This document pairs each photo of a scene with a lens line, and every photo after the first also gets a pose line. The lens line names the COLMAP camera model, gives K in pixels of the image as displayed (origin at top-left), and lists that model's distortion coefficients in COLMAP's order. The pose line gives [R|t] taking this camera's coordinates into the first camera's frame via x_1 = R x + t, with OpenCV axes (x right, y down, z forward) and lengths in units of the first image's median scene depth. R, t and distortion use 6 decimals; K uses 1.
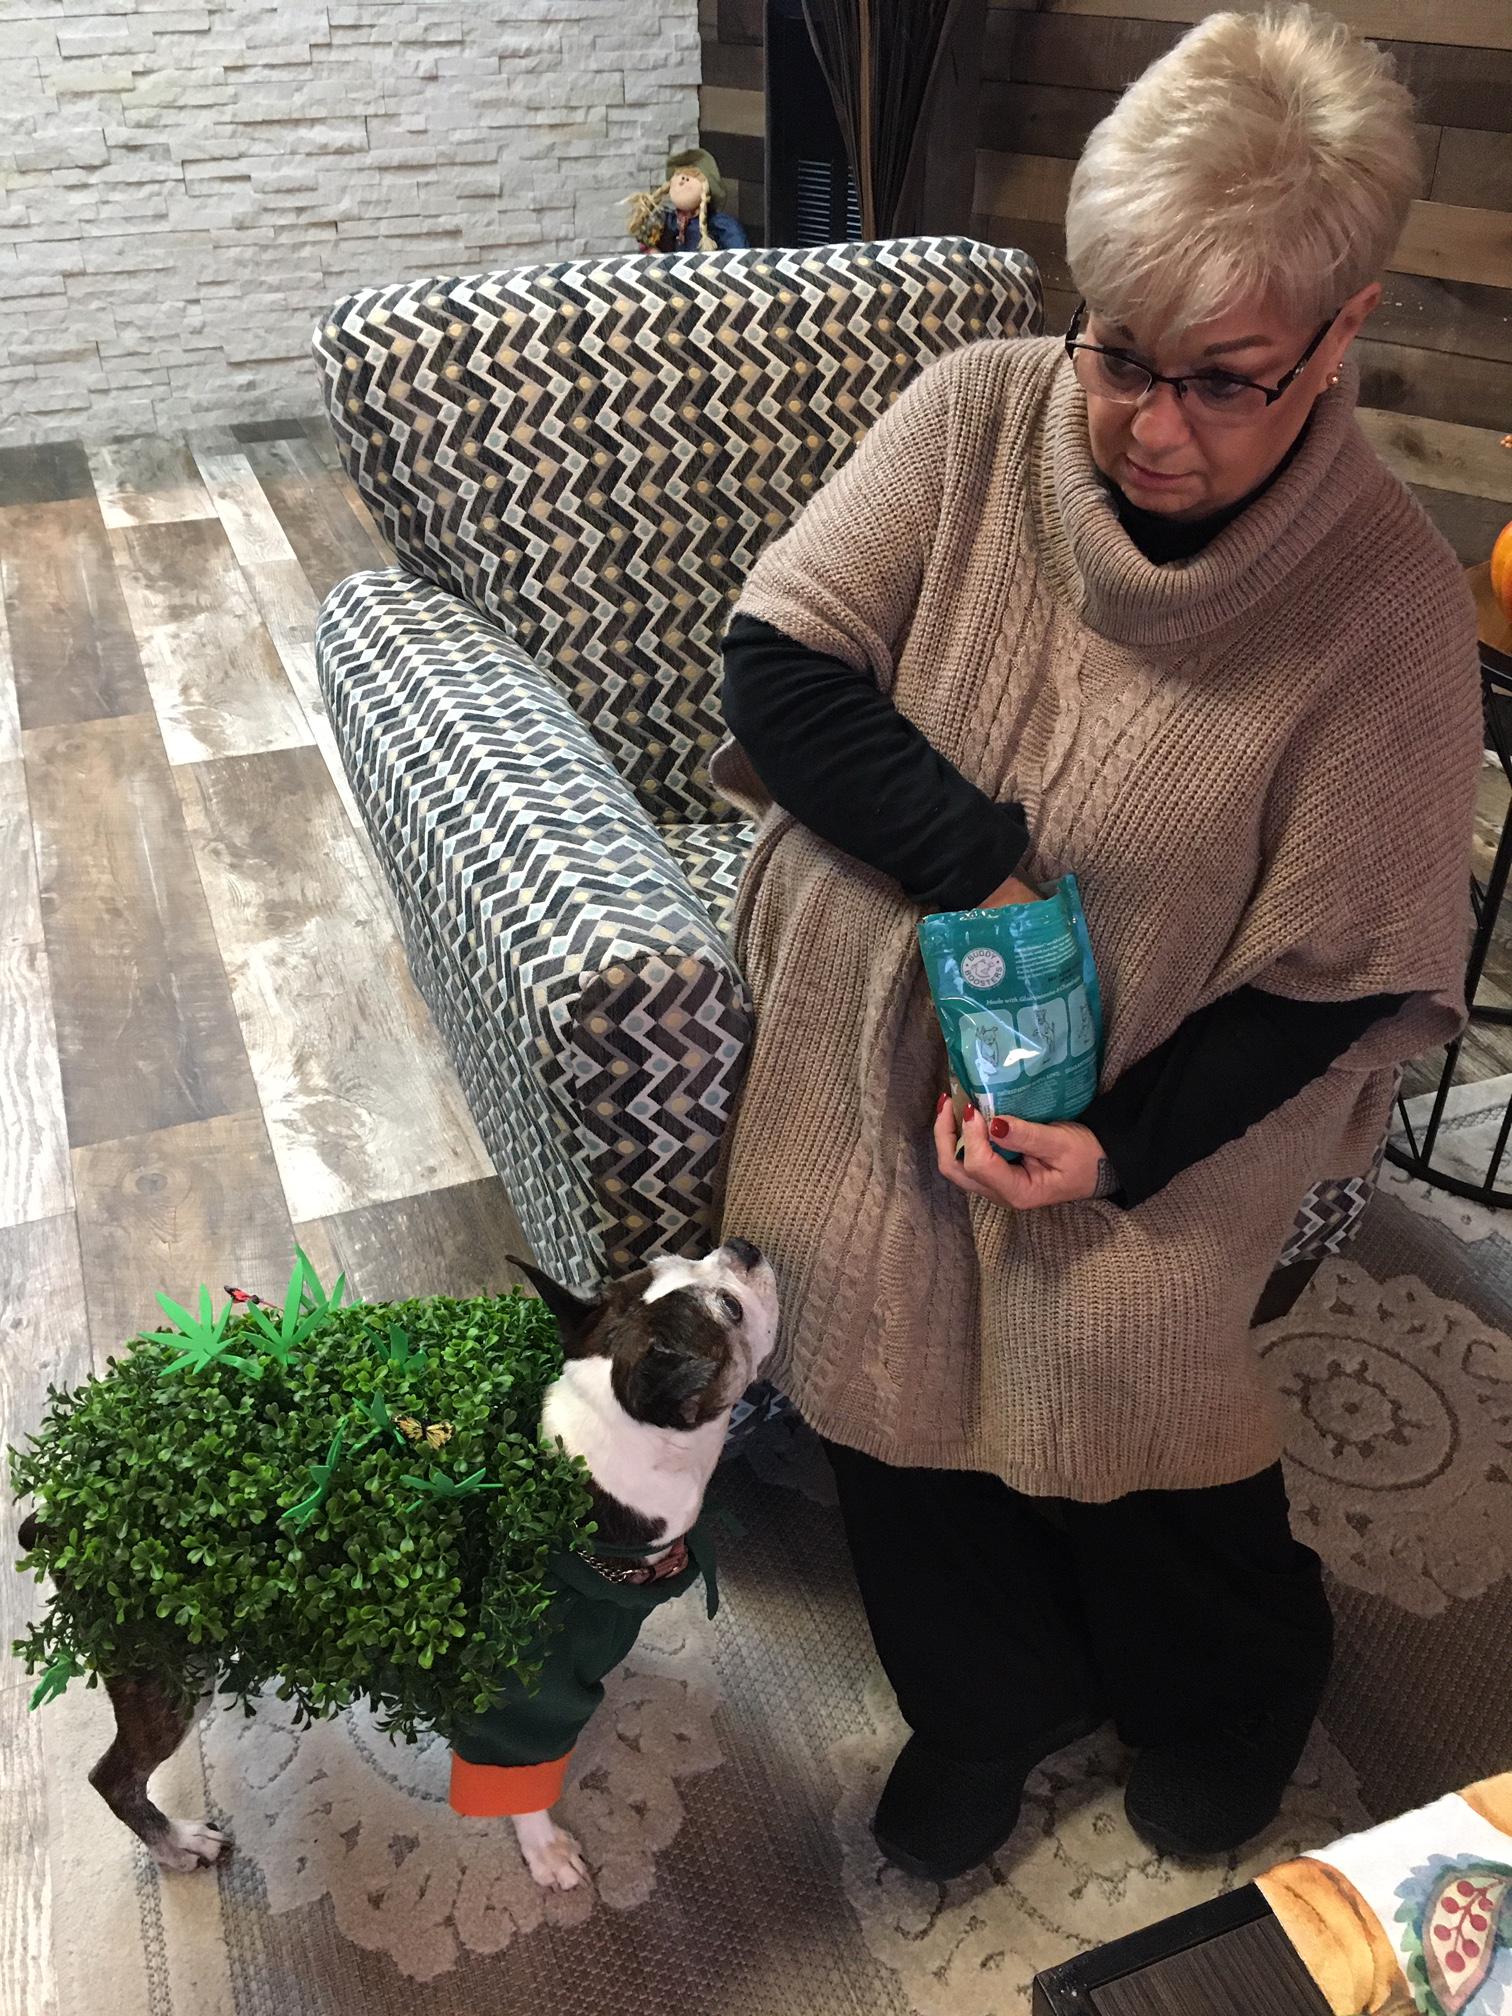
lens RADIAL K [[1719.4, 0, 756.0], [0, 1719.4, 1008.0], [0, 0, 1]] dist [0.102024, -0.132899]
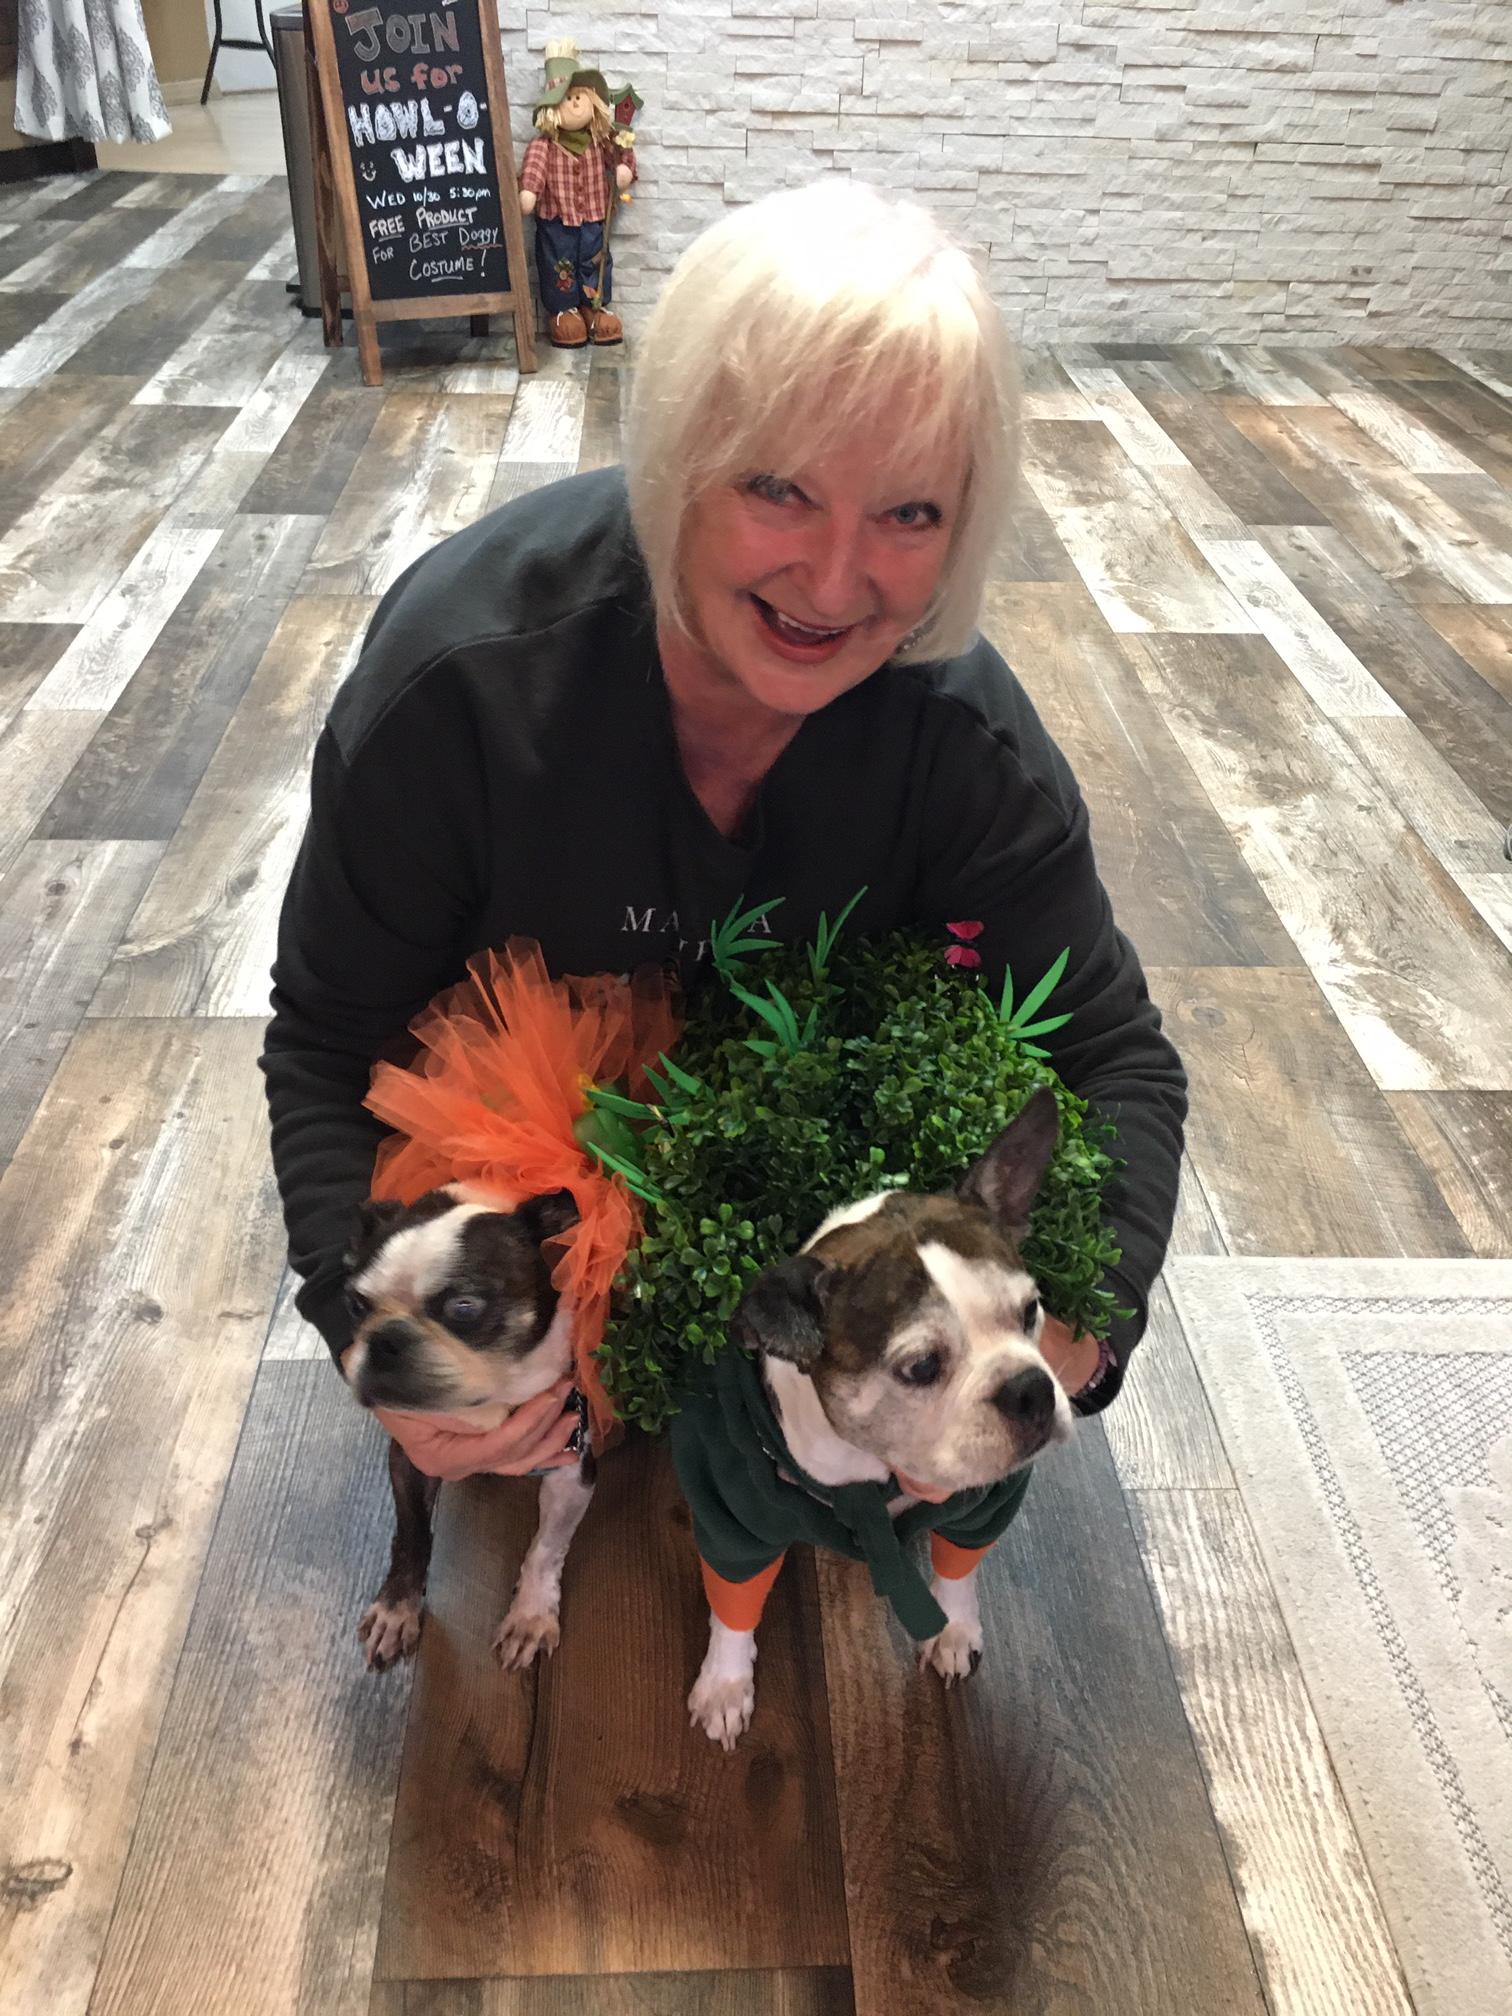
lens RADIAL K [[1719.4, 0, 756.0], [0, 1719.4, 1008.0], [0, 0, 1]] dist [0.102024, -0.132899]
pose [[0.950035, 0.198652, -0.240771, -0.182180], [-0.205055, 0.978749, -0.001574, 0.075114], [0.235342, 0.050866, 0.970581, 0.029047]]
